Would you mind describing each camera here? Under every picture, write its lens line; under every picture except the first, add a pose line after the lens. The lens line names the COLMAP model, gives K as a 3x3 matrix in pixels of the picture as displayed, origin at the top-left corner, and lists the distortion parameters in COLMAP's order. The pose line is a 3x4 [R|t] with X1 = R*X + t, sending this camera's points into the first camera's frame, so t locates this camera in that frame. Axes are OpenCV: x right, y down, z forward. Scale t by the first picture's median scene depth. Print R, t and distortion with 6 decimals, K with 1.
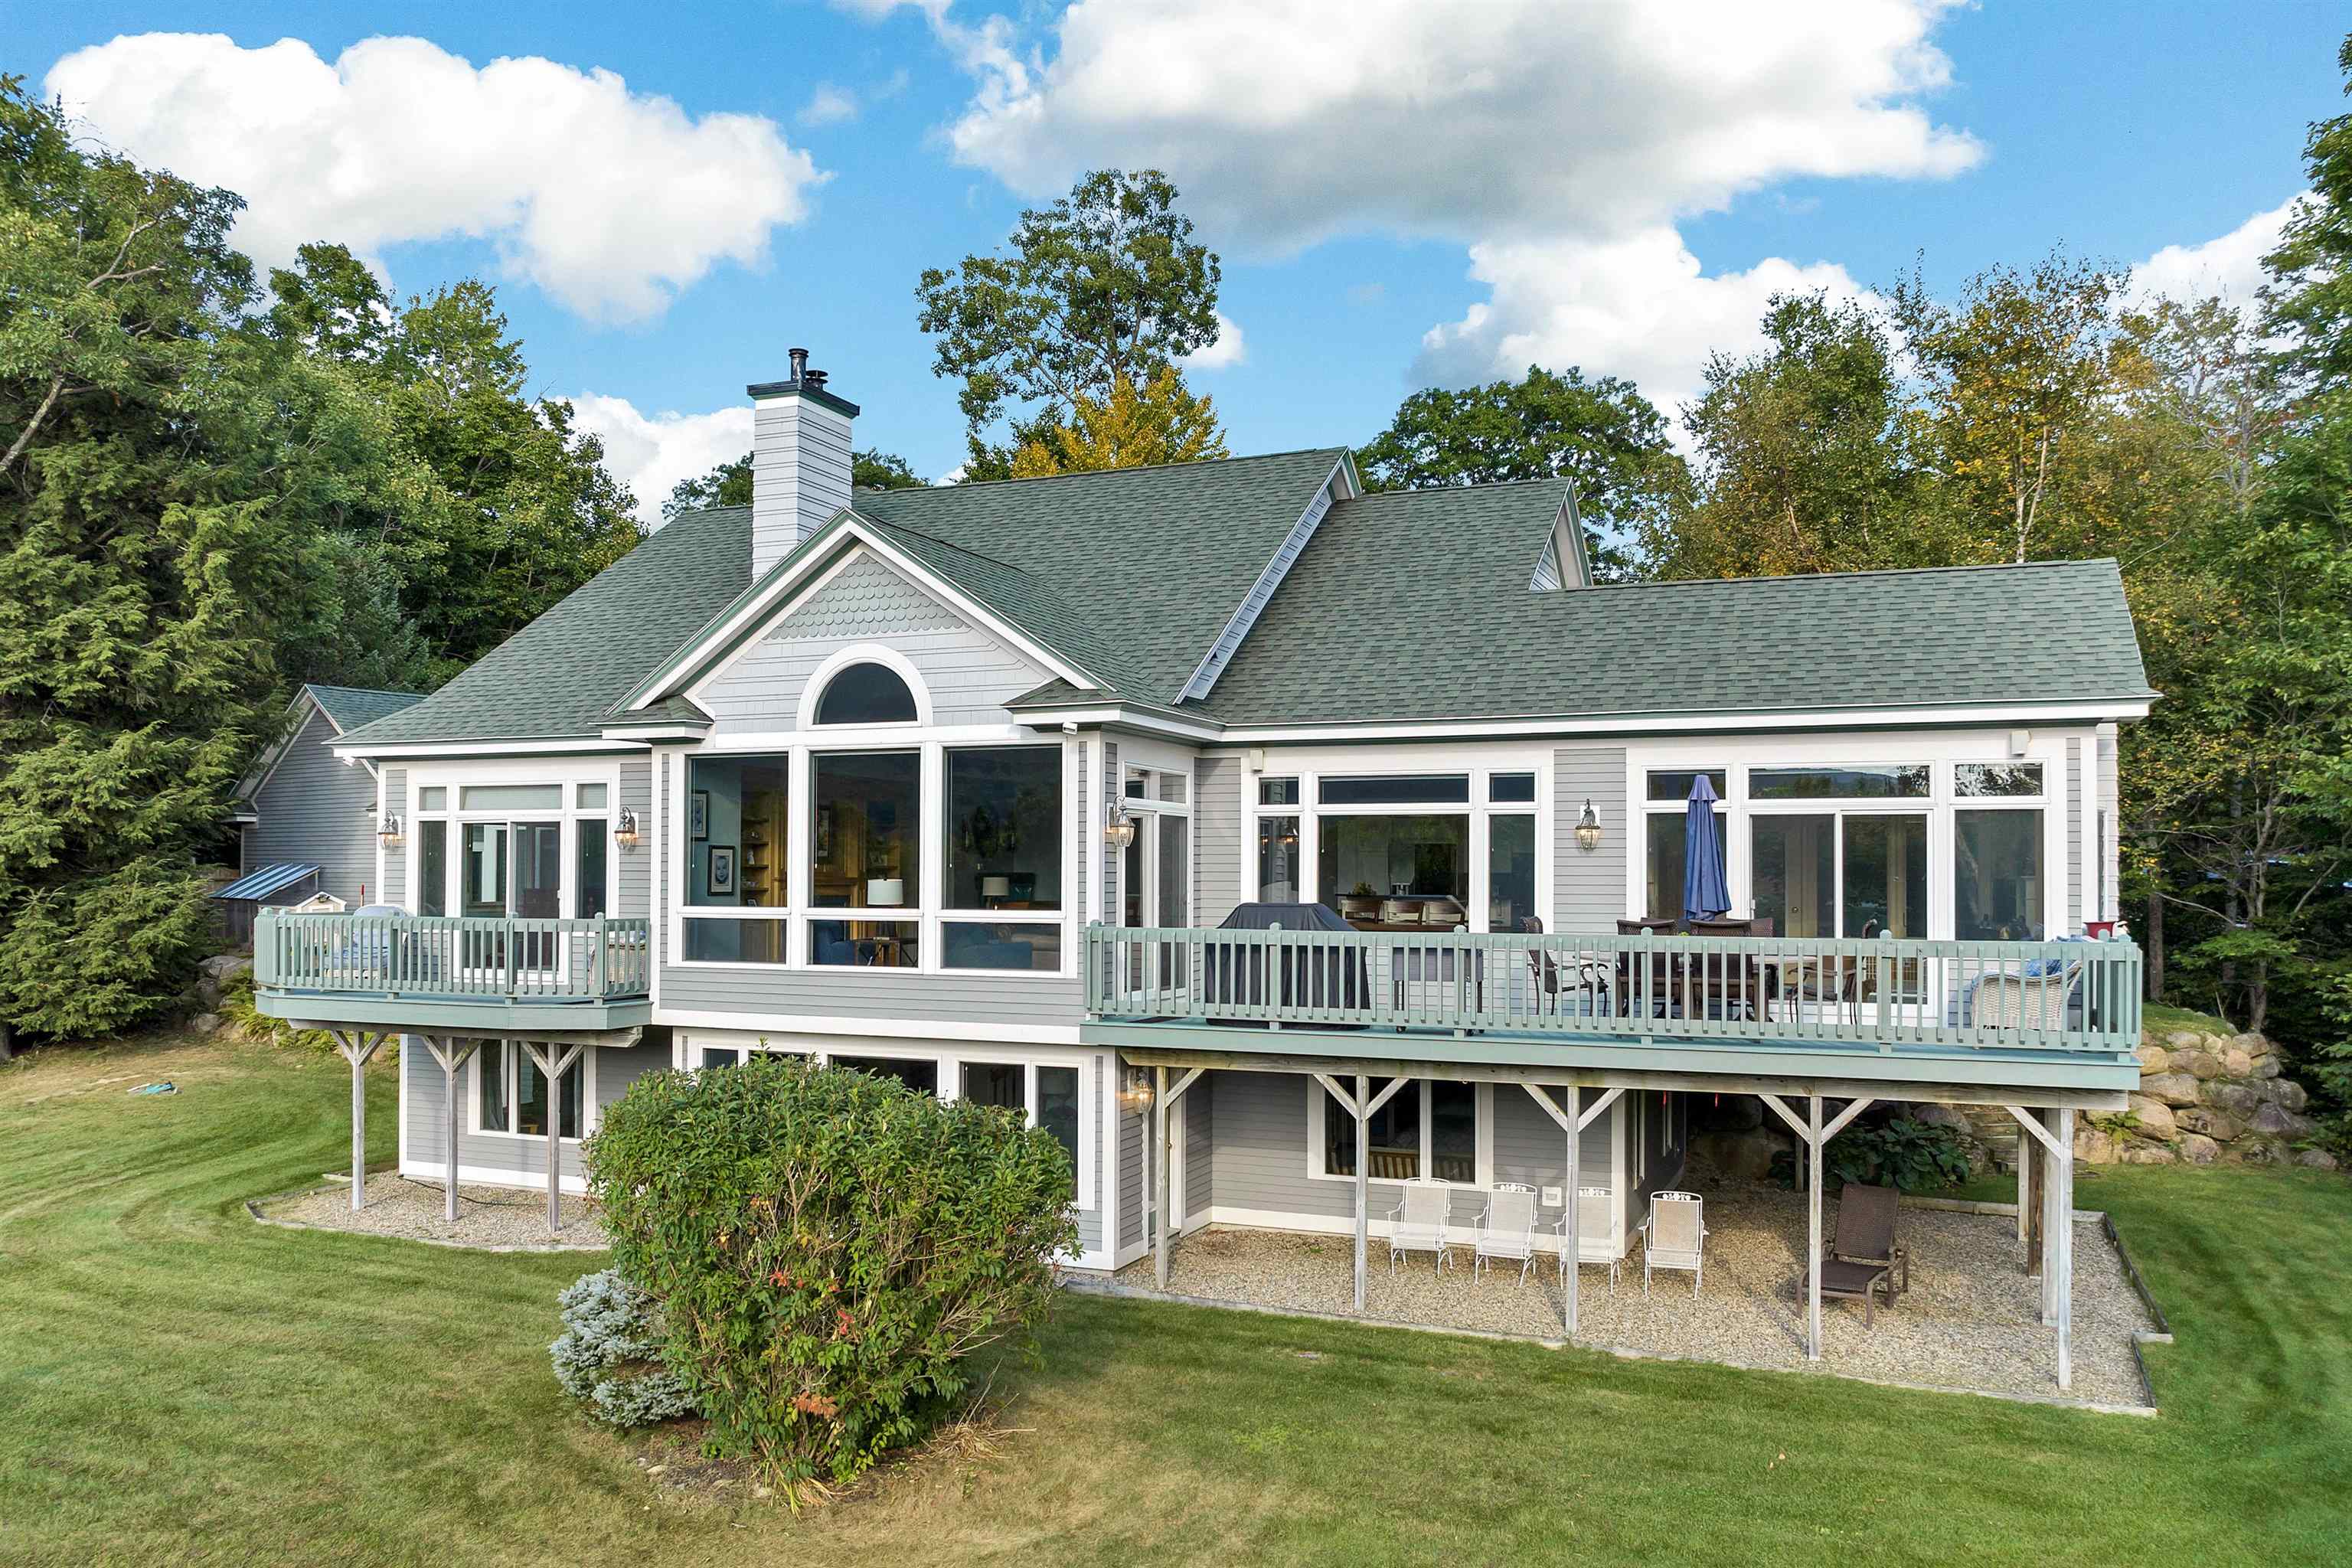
lens RADIAL K [[1690.4, 0, 1121.9], [0, 1690.4, 812.8], [0, 0, 1]] dist [0.000356, -0.099433]
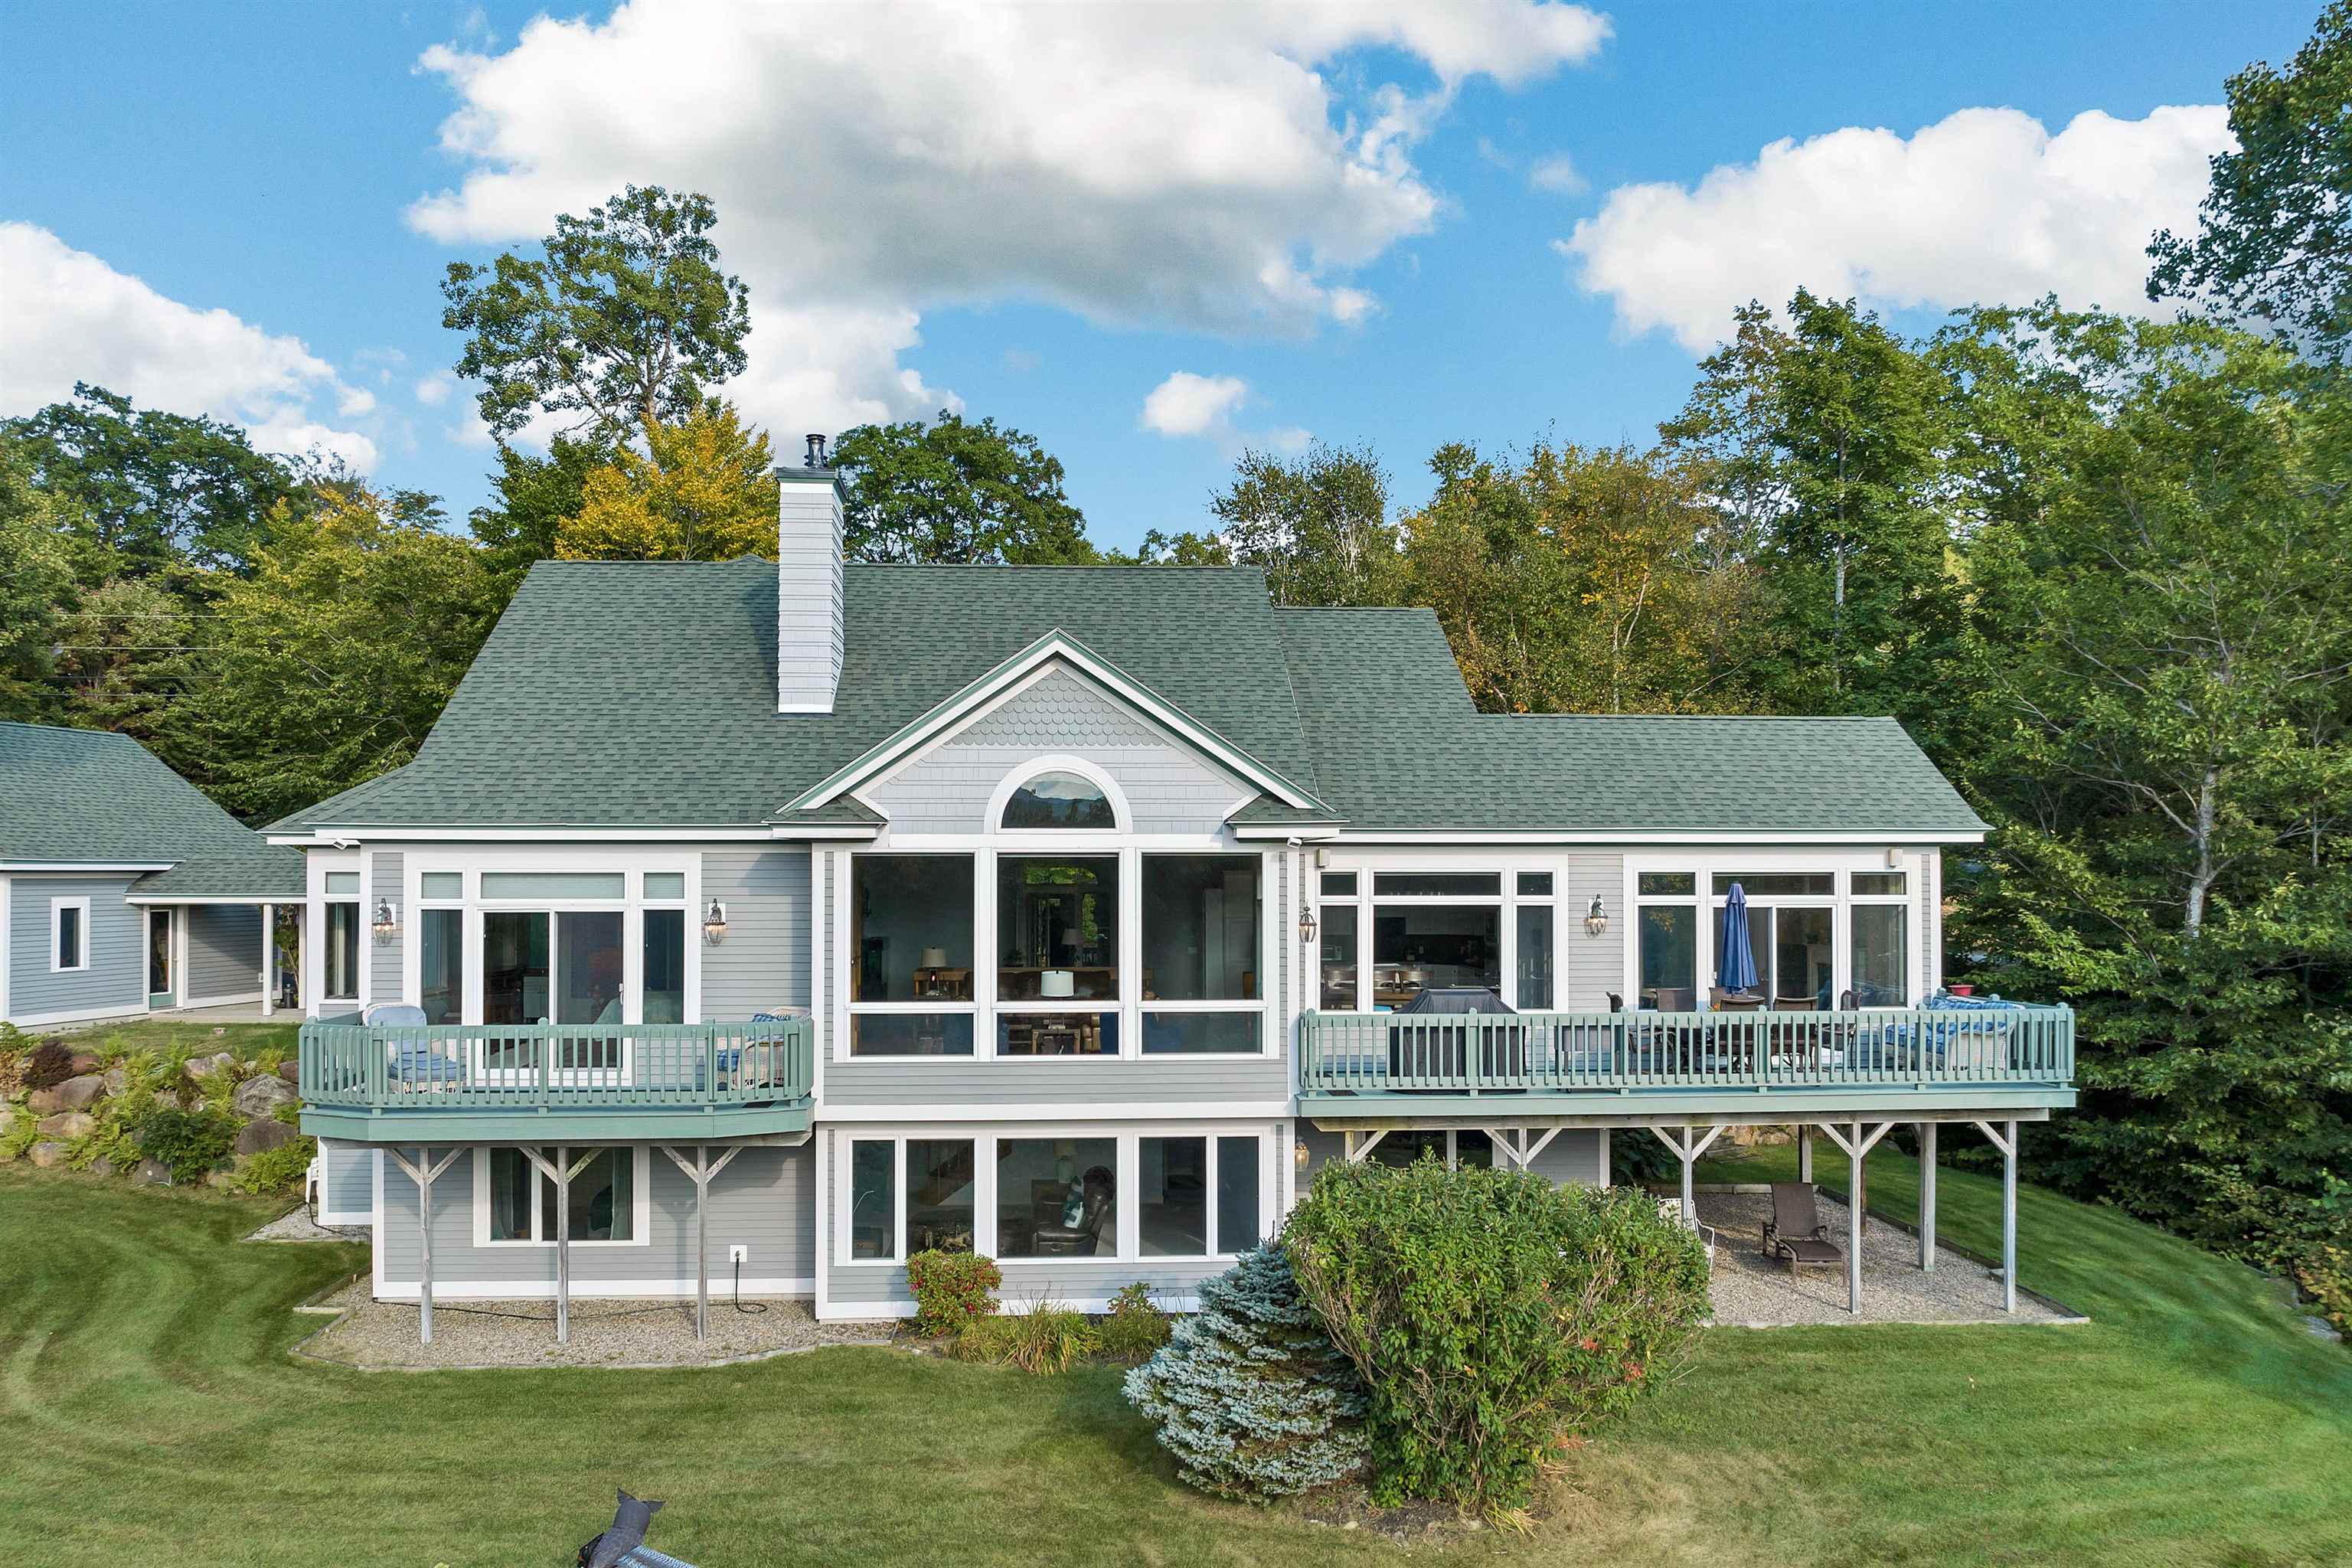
lens RADIAL K [[1690.4, 0, 1121.9], [0, 1690.4, 812.8], [0, 0, 1]] dist [0.000356, -0.099433]
pose [[0.899642, 0.011009, 0.436488, -0.579150], [-0.010780, 0.999937, -0.003002, -0.059647], [-0.436494, -0.002004, 0.899705, 0.015762]]
